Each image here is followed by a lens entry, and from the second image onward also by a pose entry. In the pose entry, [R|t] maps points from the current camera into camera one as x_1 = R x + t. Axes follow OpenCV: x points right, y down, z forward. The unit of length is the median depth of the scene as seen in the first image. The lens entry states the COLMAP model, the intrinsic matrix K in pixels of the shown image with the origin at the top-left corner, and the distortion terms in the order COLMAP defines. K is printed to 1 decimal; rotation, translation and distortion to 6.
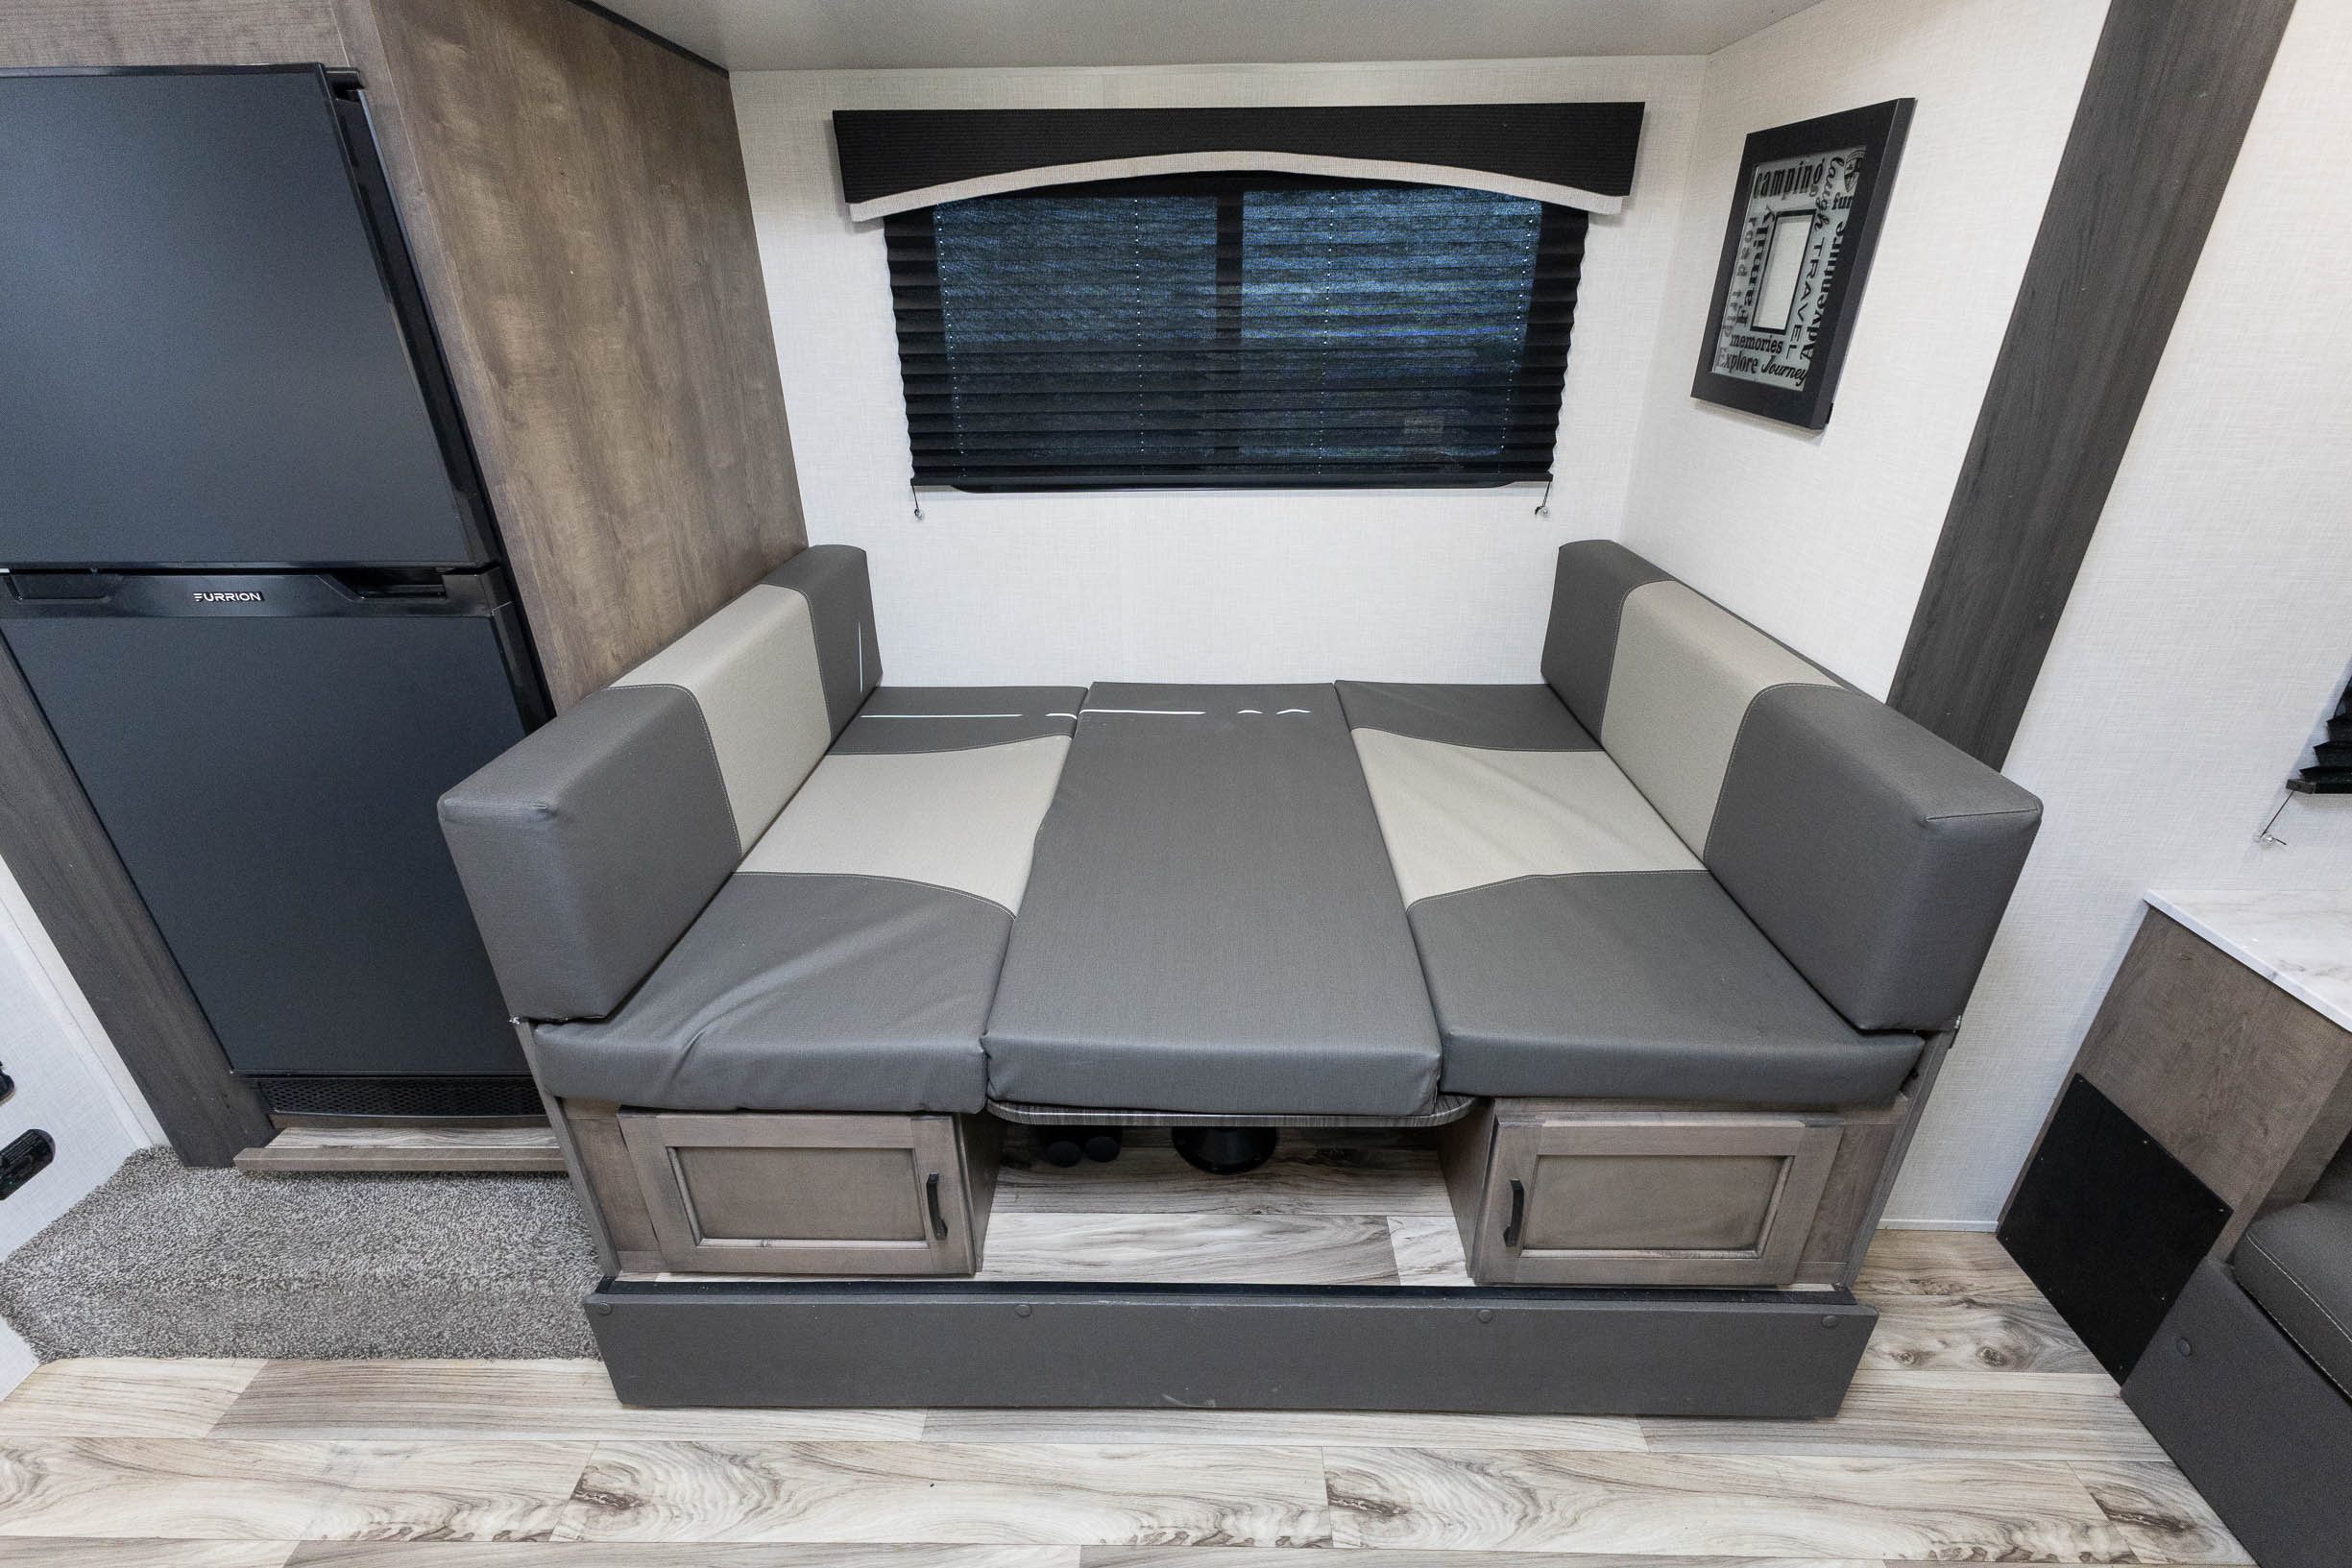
lens RADIAL K [[1021.7, 0, 1171.4], [0, 1021.7, 785.3], [0, 0, 1]] dist [0.021006, -0.007896]
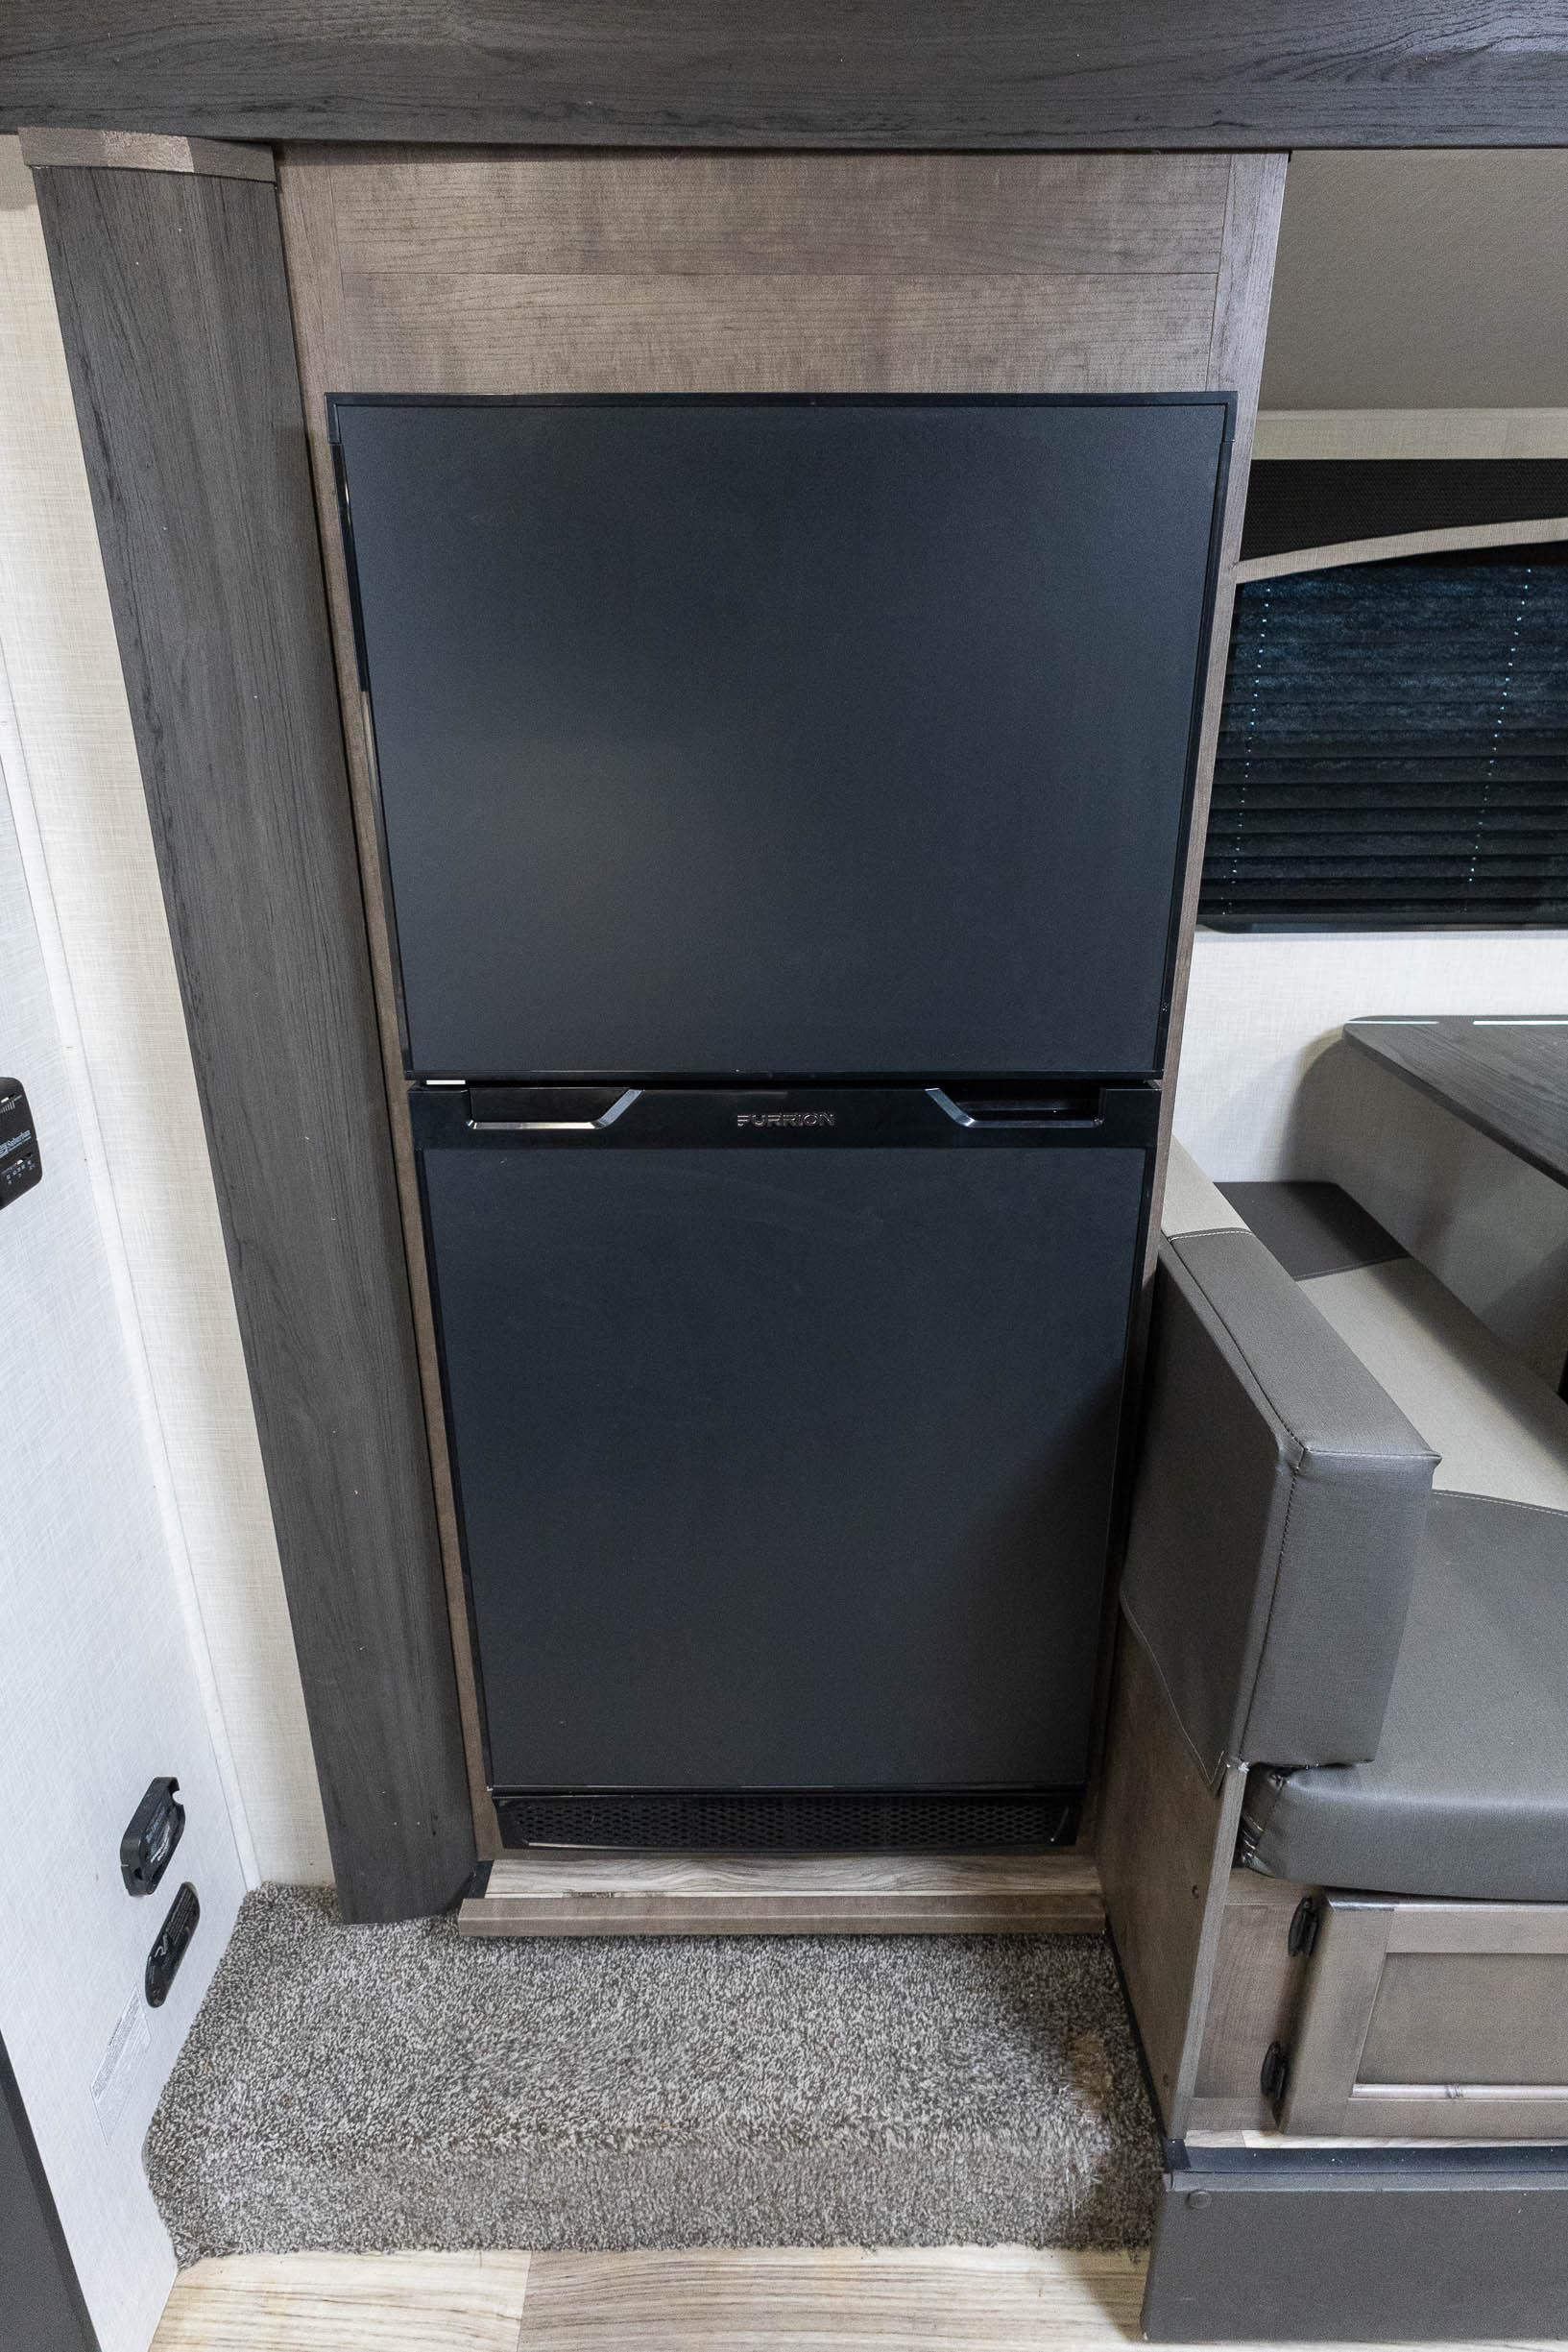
lens RADIAL K [[1229.5, 0, 769.7], [0, 1229.5, 1108.3], [0, 0, 1]] dist [0.014165, -0.002069]
pose [[0.999673, 0.002898, 0.025420, -0.790984], [-0.000445, 0.995383, -0.095986, -0.094645], [-0.025580, 0.095944, 0.995058, 0.154530]]
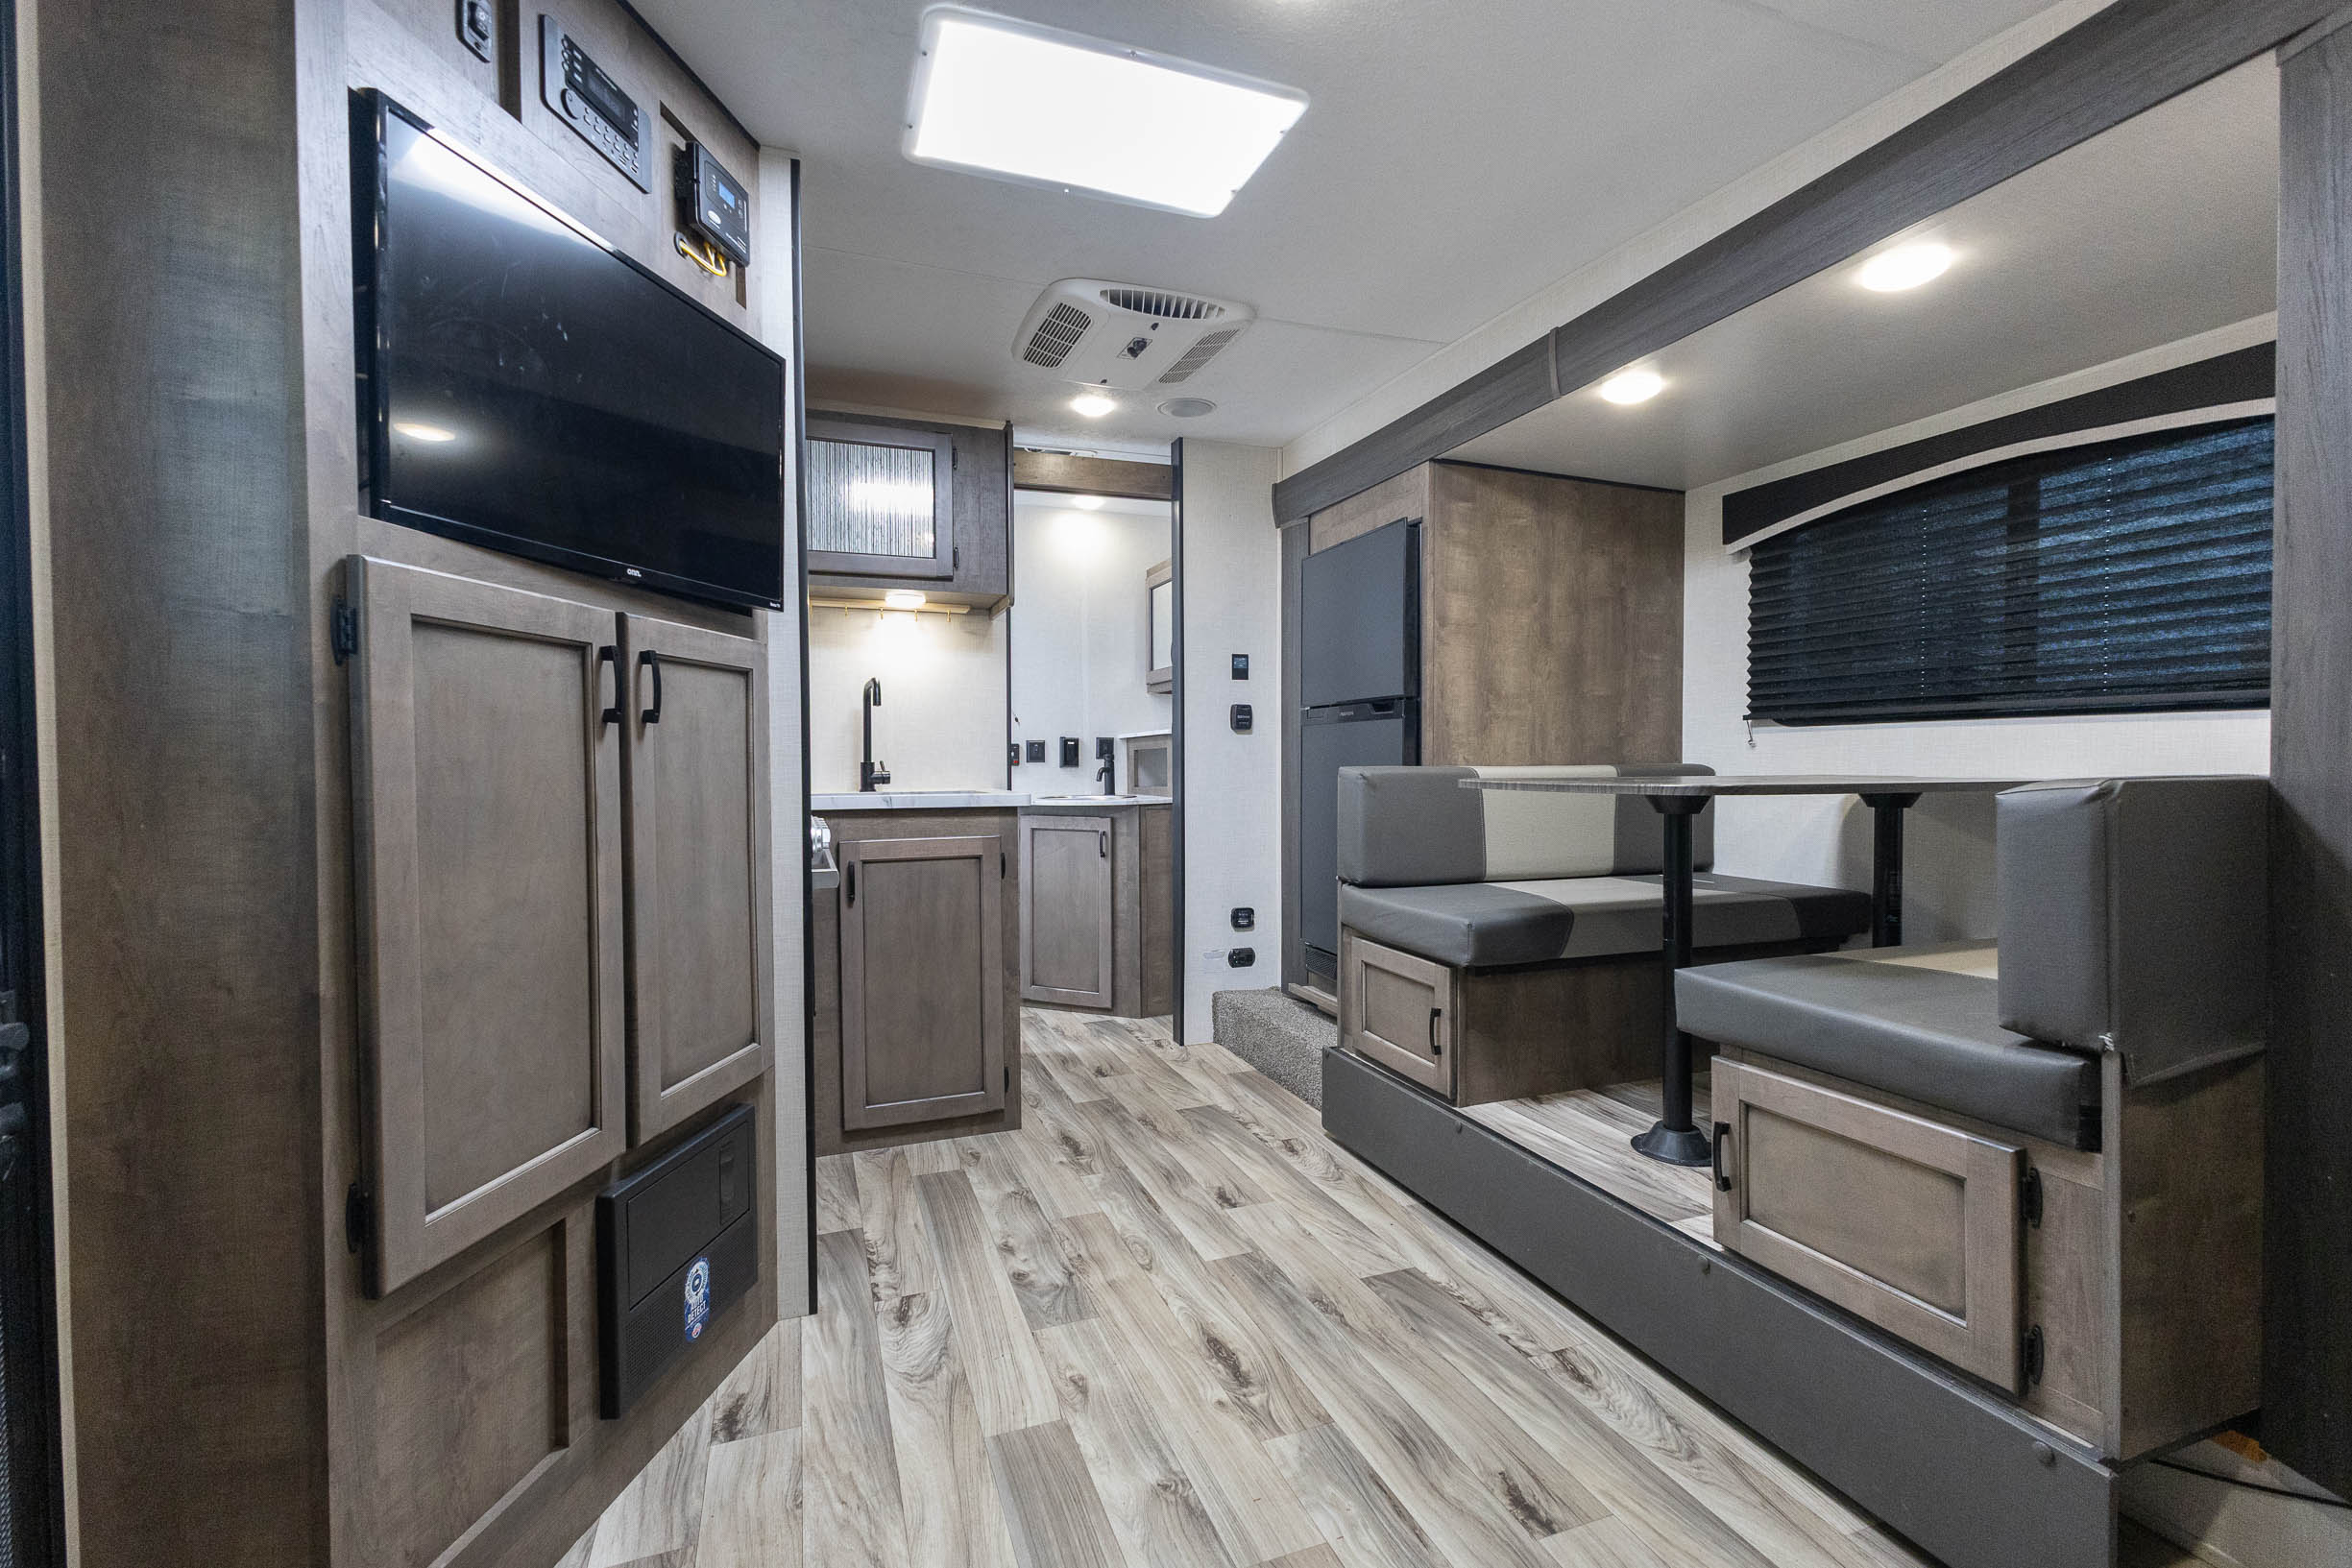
lens RADIAL K [[1021.7, 0, 1168.2], [0, 1021.7, 784.9], [0, 0, 1]] dist [0.021006, -0.007896]
pose [[0.357244, 0.032596, -0.933442, 1.074877], [-0.409715, 0.903574, -0.125252, 0.392785], [0.839351, 0.427191, 0.336152, -0.114147]]
